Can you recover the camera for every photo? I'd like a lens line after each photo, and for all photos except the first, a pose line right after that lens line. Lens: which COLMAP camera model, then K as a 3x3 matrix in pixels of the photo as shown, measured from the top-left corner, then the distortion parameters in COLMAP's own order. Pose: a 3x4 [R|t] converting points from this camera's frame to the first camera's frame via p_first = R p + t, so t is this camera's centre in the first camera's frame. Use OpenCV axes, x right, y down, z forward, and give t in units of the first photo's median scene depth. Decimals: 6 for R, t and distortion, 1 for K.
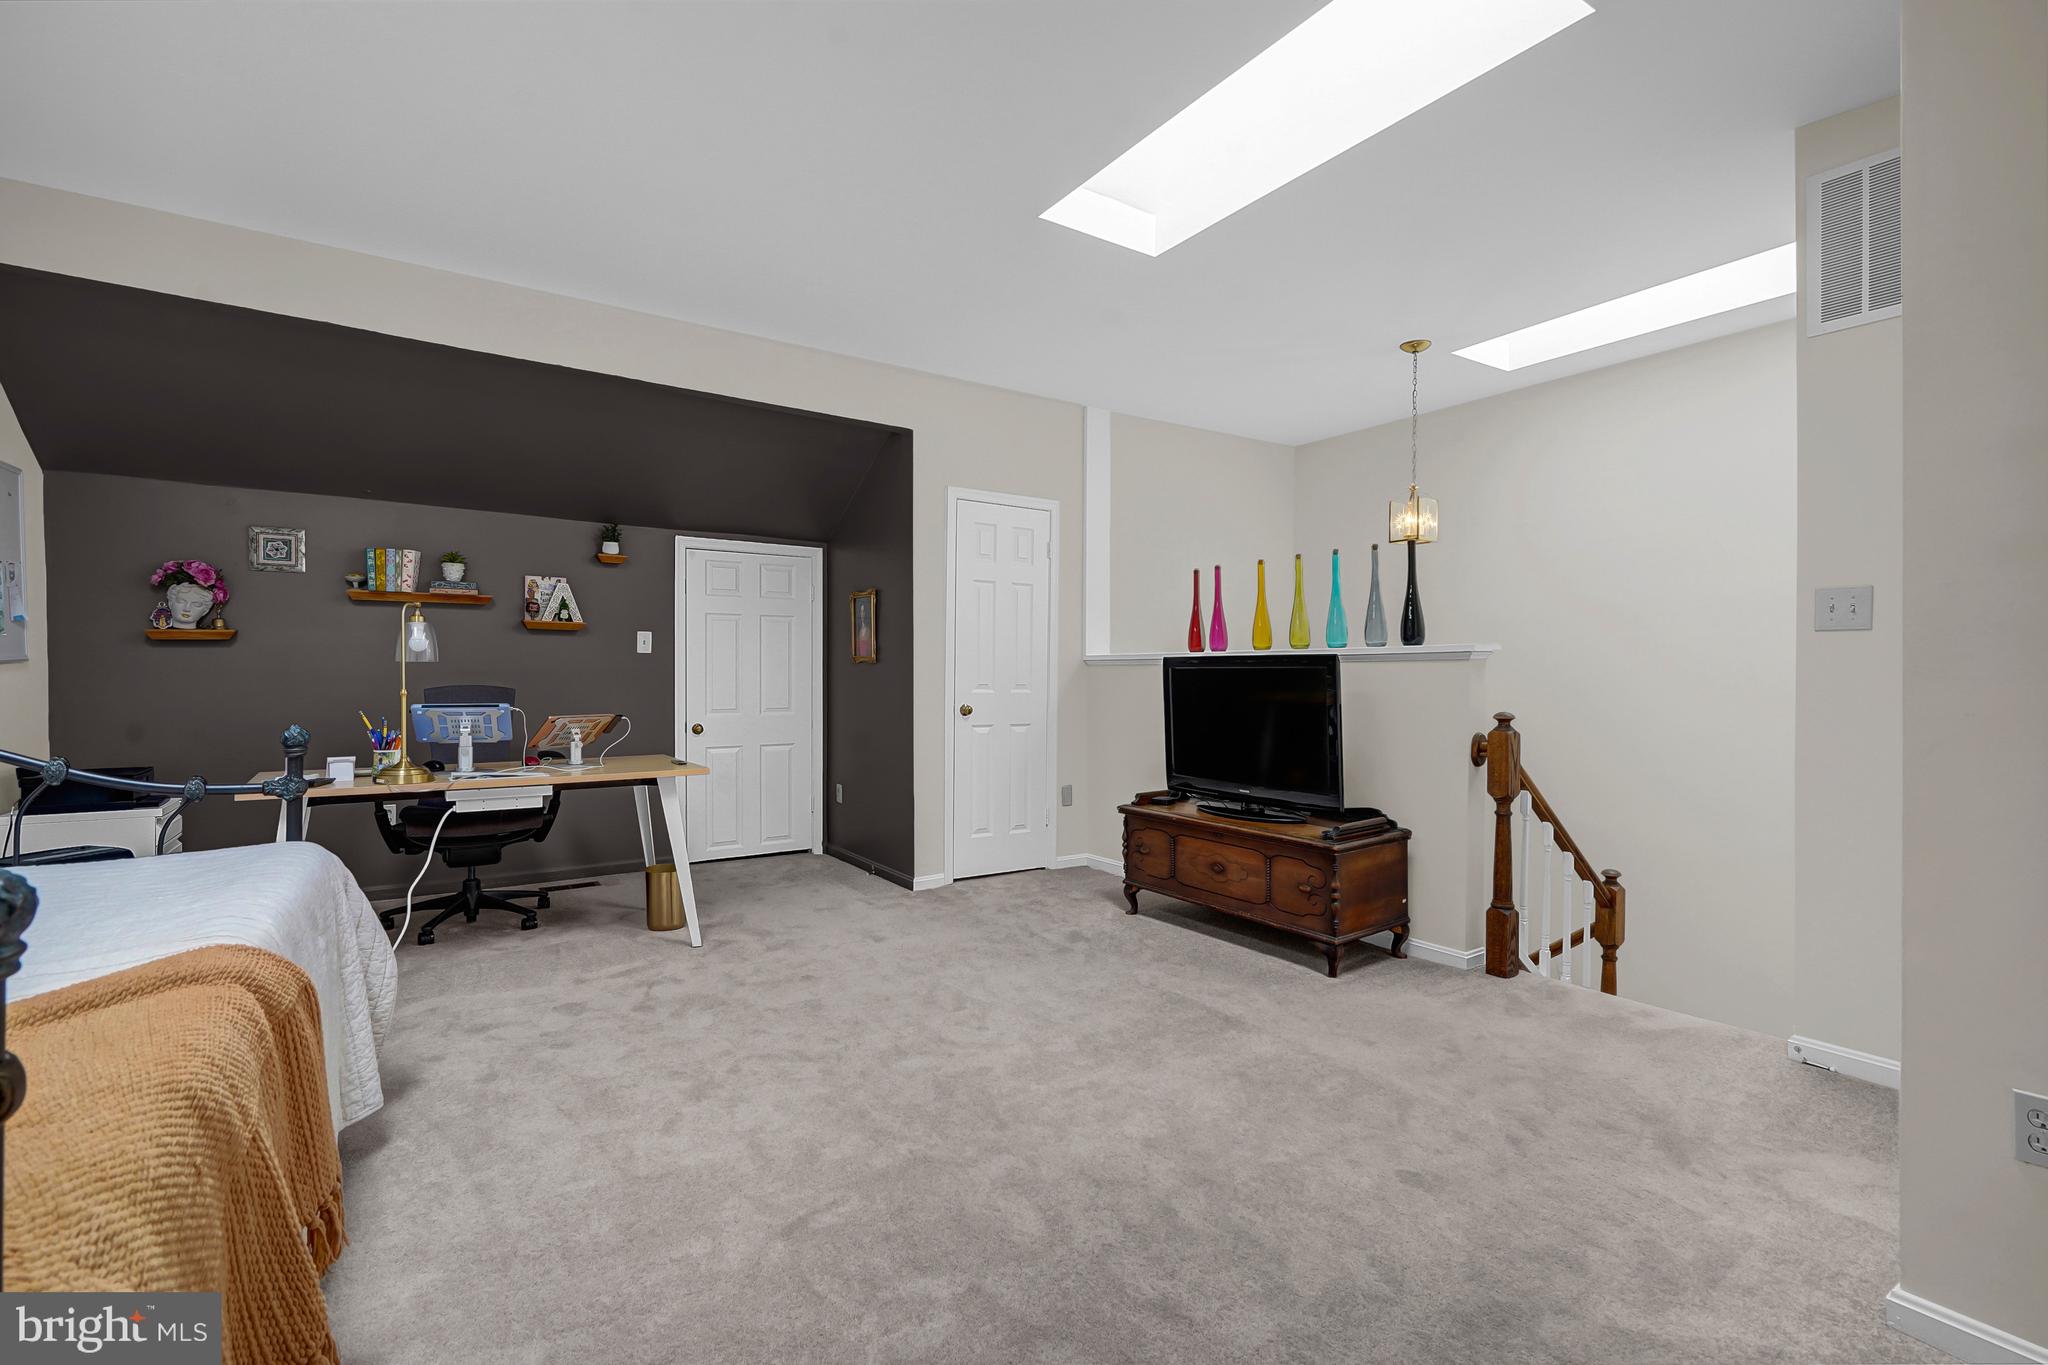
lens RADIAL K [[927.2, 0, 1022.2], [0, 927.2, 682.2], [0, 0, 1]] dist [-0.001005, -0.000219]
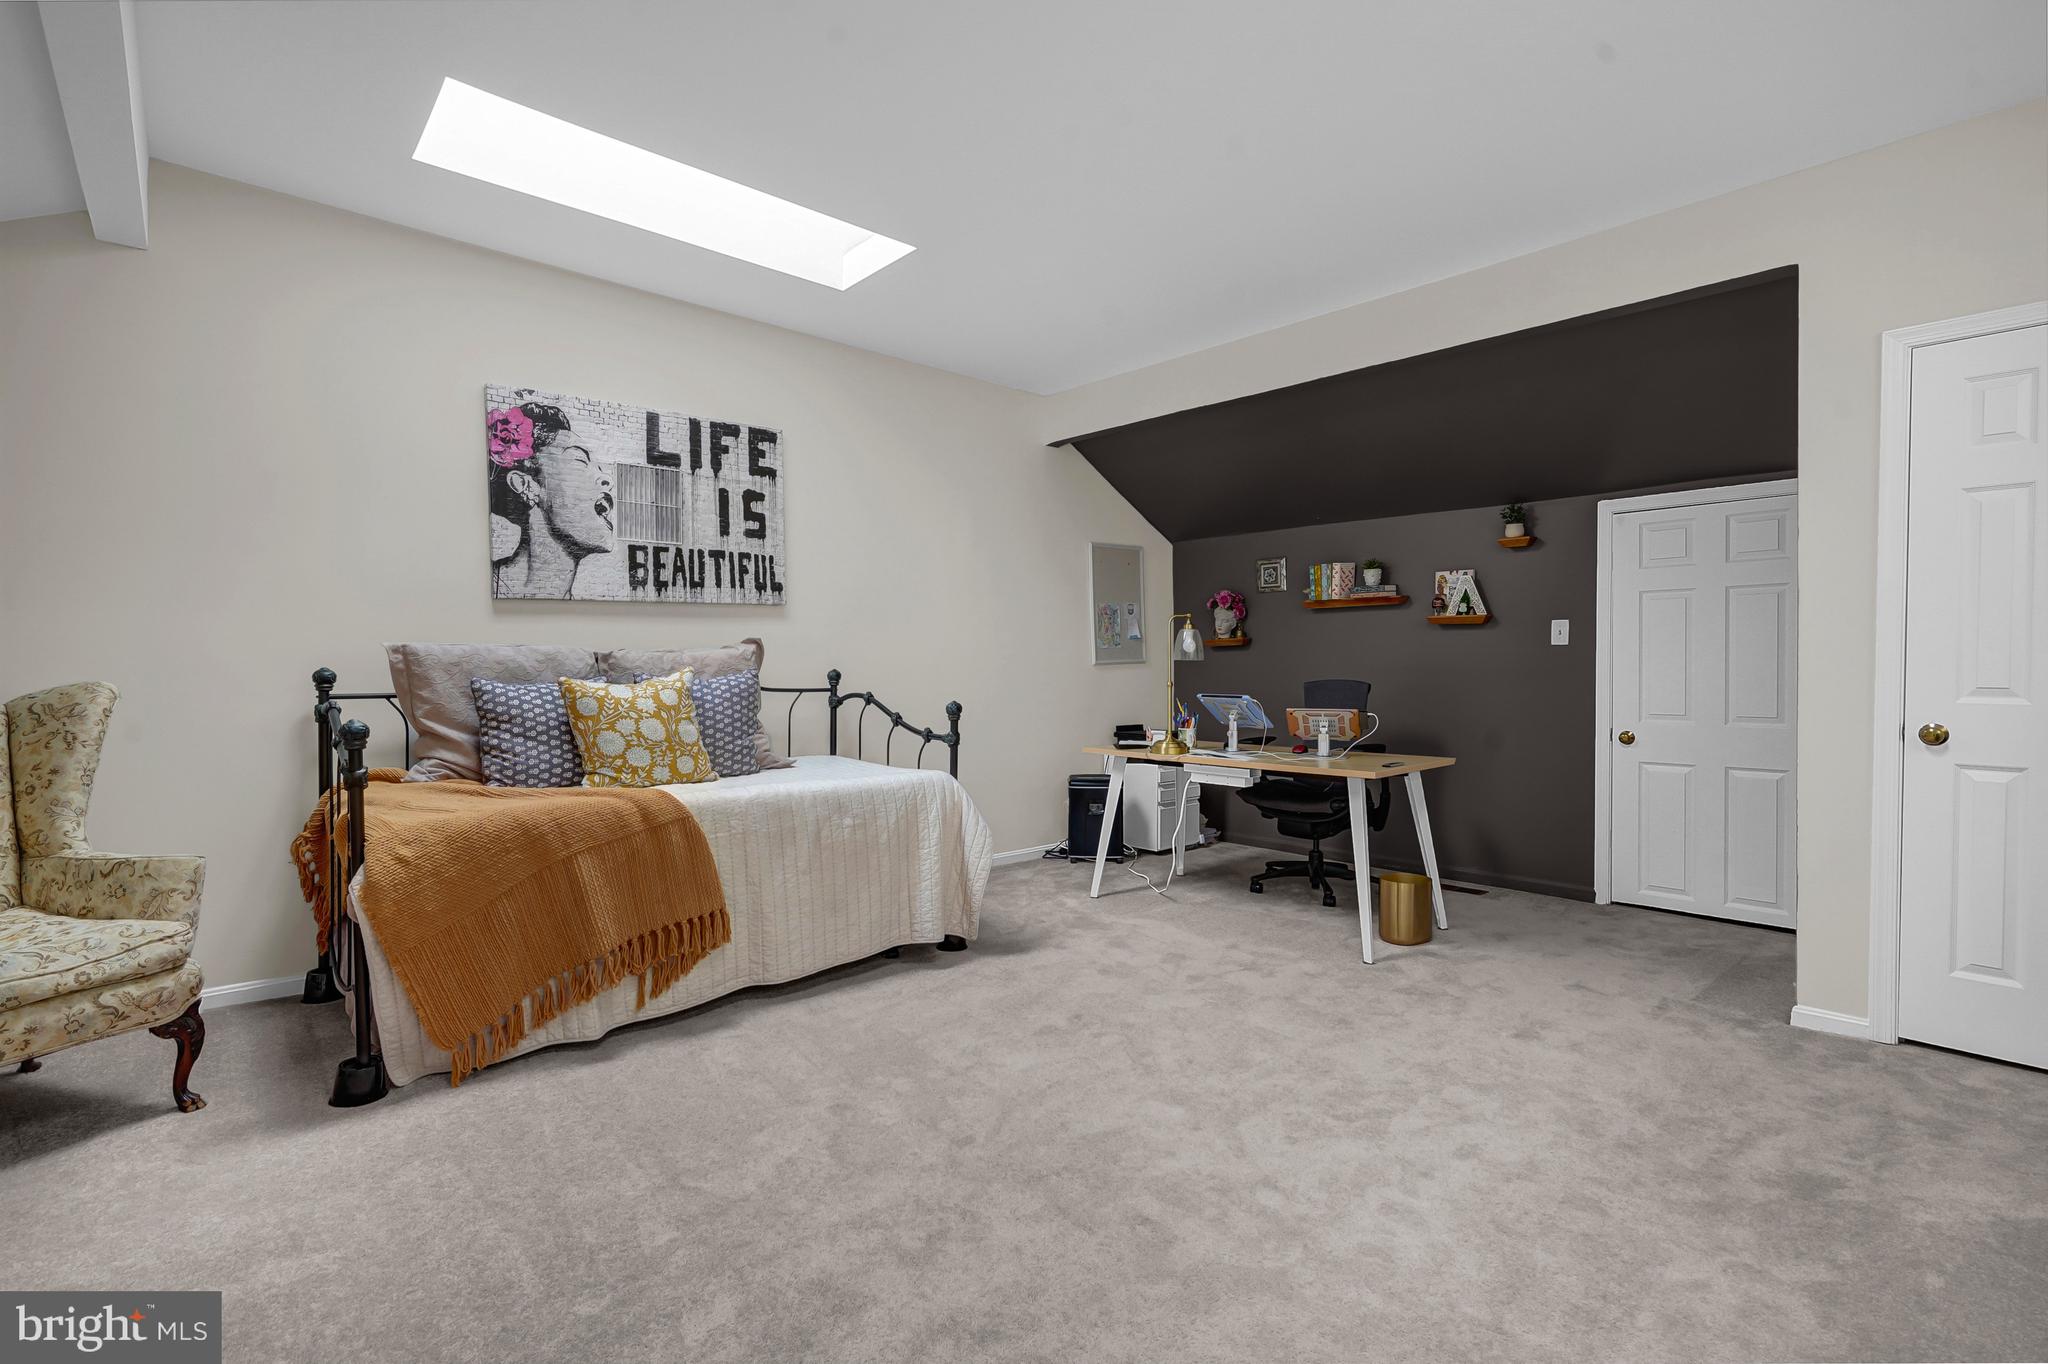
lens RADIAL K [[927.2, 0, 1022.2], [0, 927.2, 681.7], [0, 0, 1]] dist [-0.001005, -0.000219]
pose [[0.151653, 0.011368, -0.988368, 0.497664], [-0.006882, 0.999922, 0.010445, -0.003516], [0.988410, 0.005218, 0.151719, 0.501676]]
